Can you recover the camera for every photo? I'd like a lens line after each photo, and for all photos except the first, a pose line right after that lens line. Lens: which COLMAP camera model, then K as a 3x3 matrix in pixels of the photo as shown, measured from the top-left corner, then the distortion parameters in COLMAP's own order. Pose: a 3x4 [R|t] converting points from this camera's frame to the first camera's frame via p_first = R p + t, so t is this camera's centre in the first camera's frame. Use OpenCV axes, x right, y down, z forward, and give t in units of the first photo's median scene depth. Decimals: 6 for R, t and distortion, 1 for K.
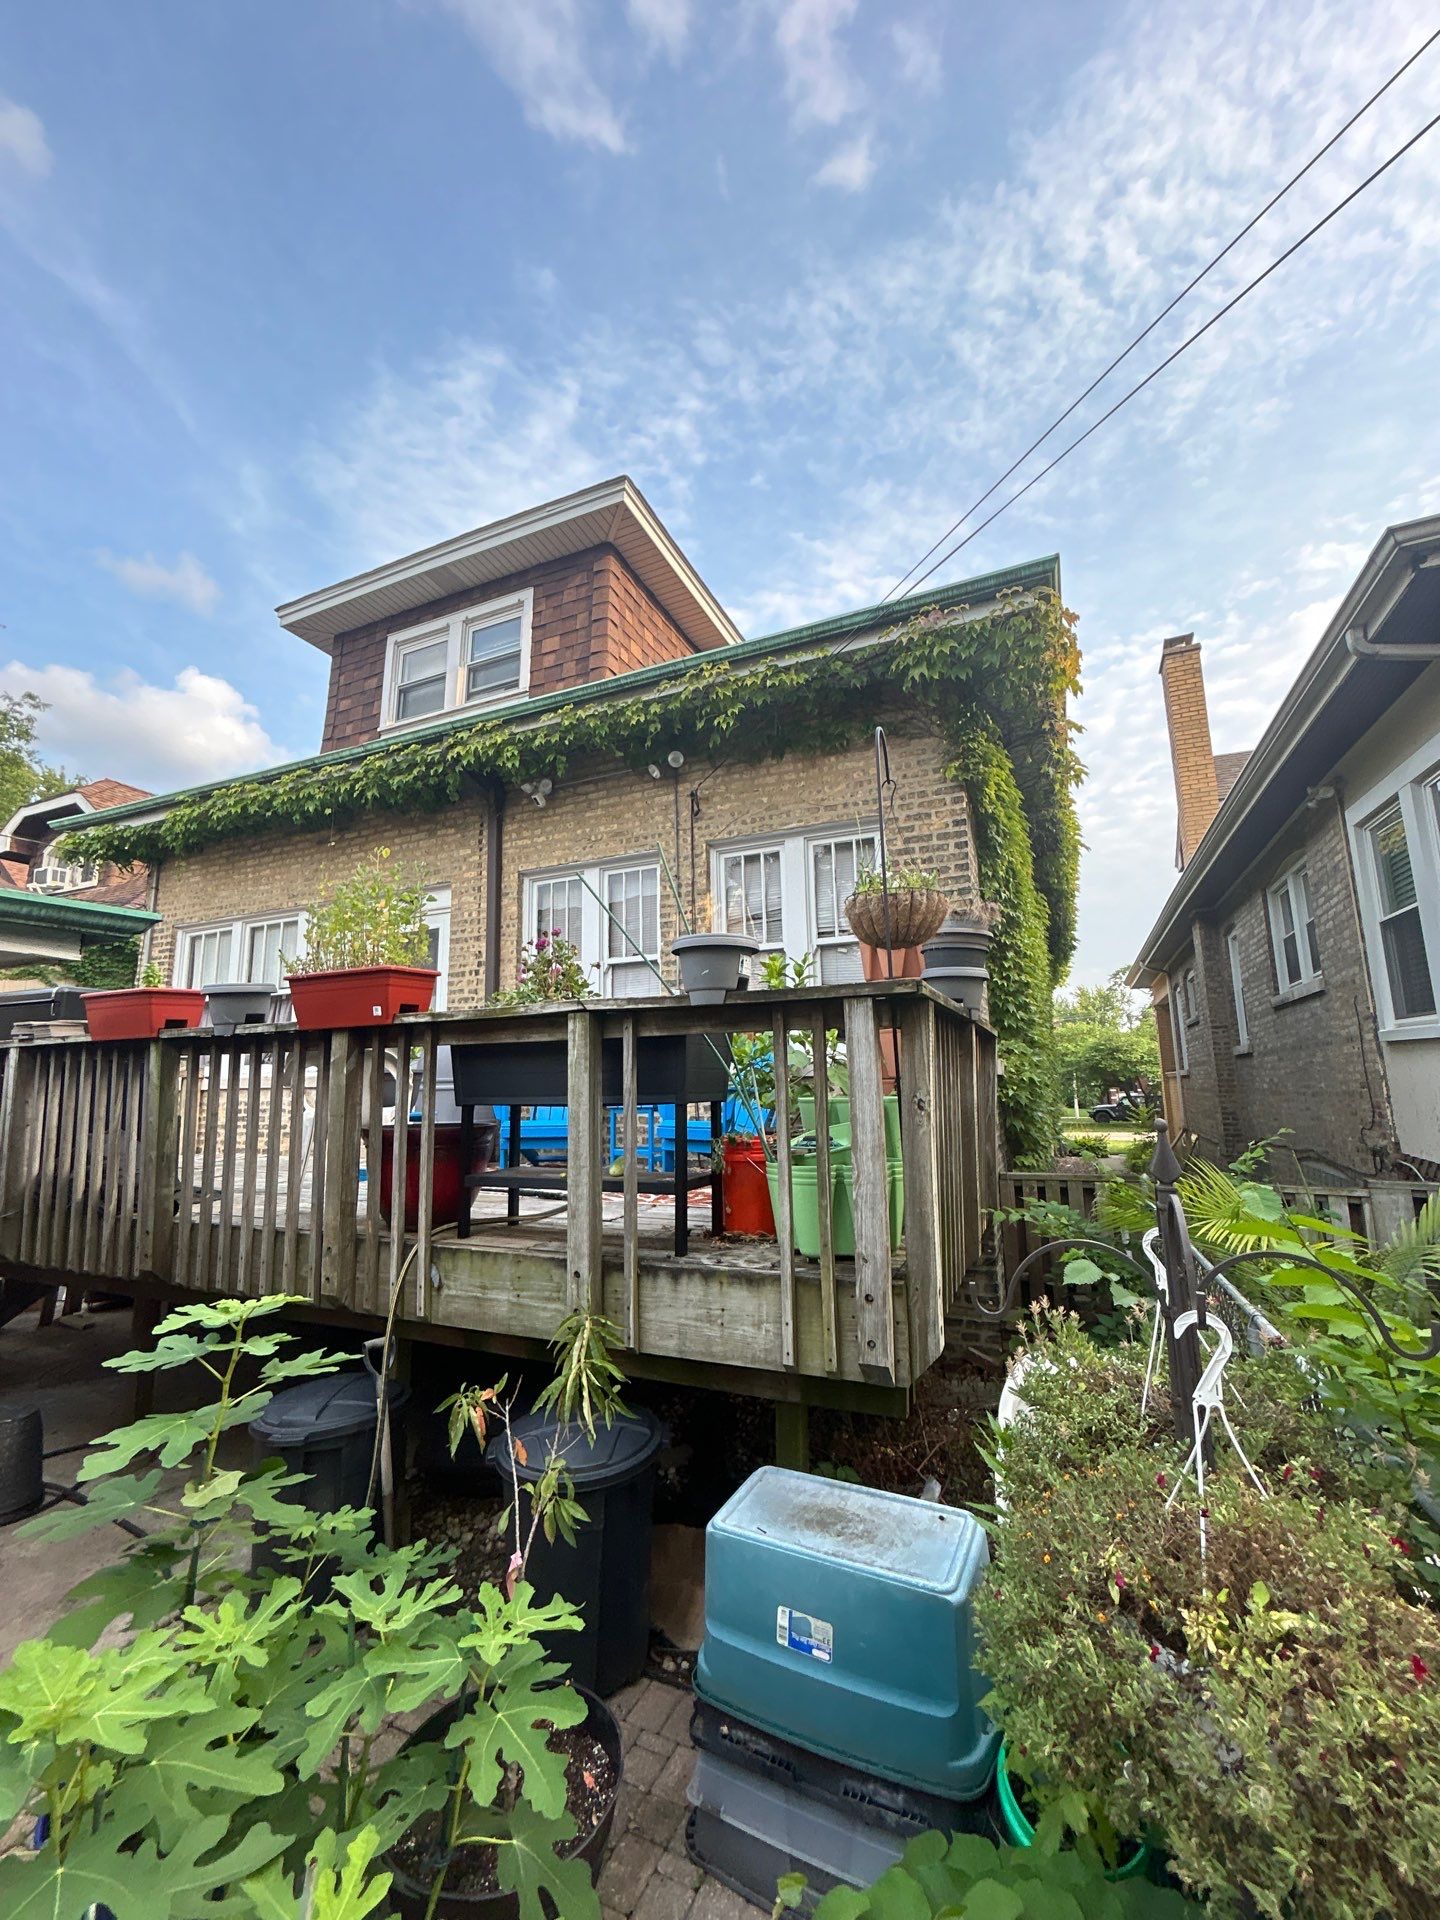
lens RADIAL K [[776.4, 0, 721.9], [0, 776.4, 952.6], [0, 0, 1]] dist [-0.002313, 0.000840]
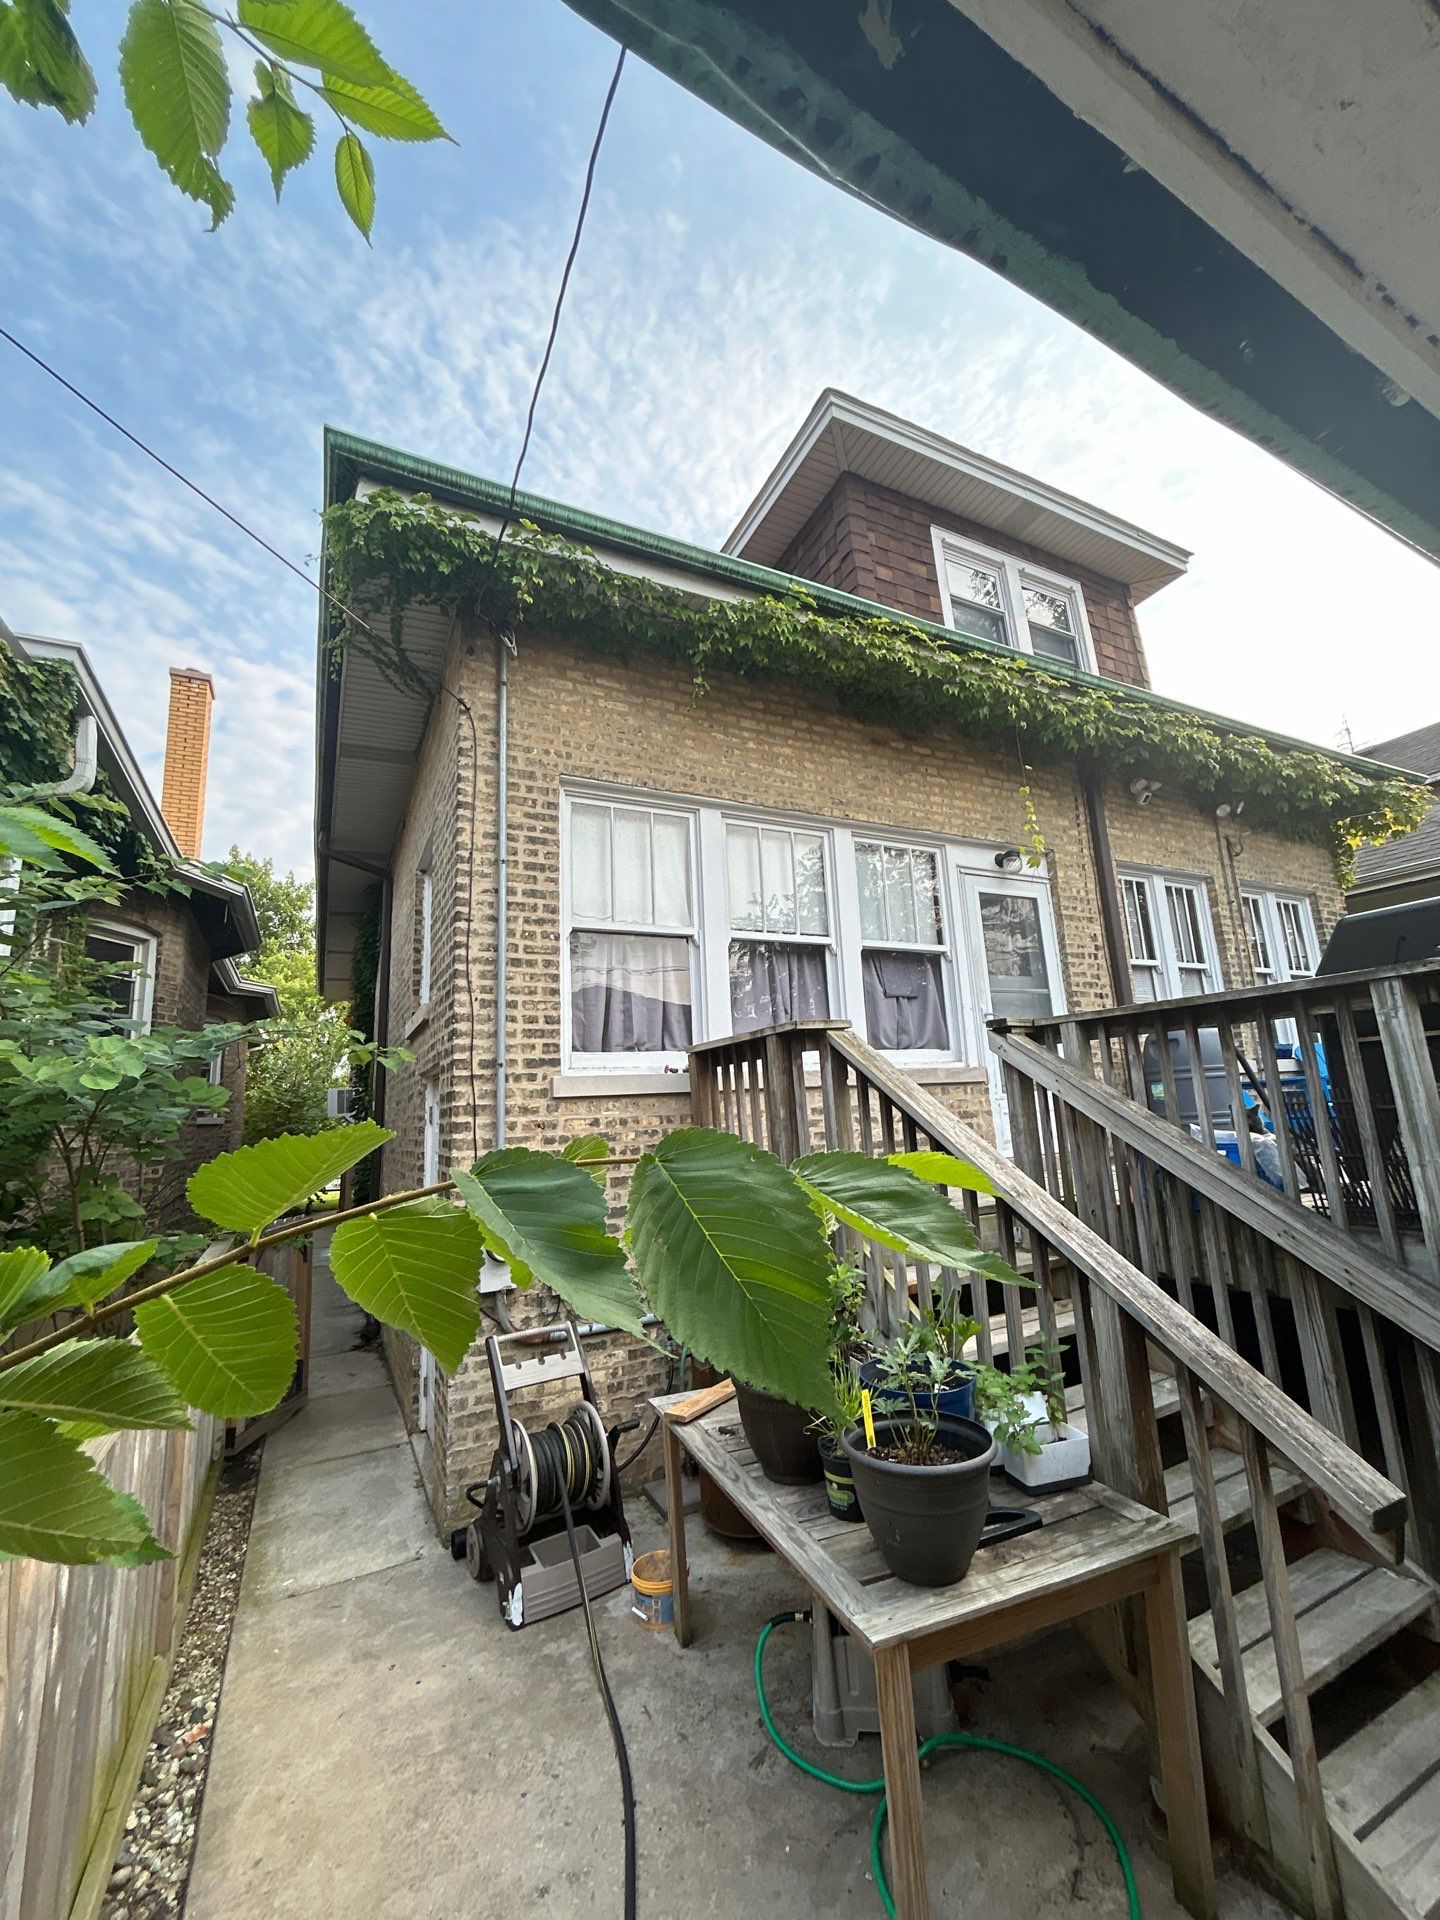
lens RADIAL K [[776.4, 0, 725.3], [0, 776.4, 954.0], [0, 0, 1]] dist [-0.002313, 0.000840]
pose [[0.630868, 0.139877, 0.763178, -1.986283], [-0.092862, 0.990157, -0.104715, 0.245225], [-0.770313, -0.004808, 0.637648, 1.153299]]
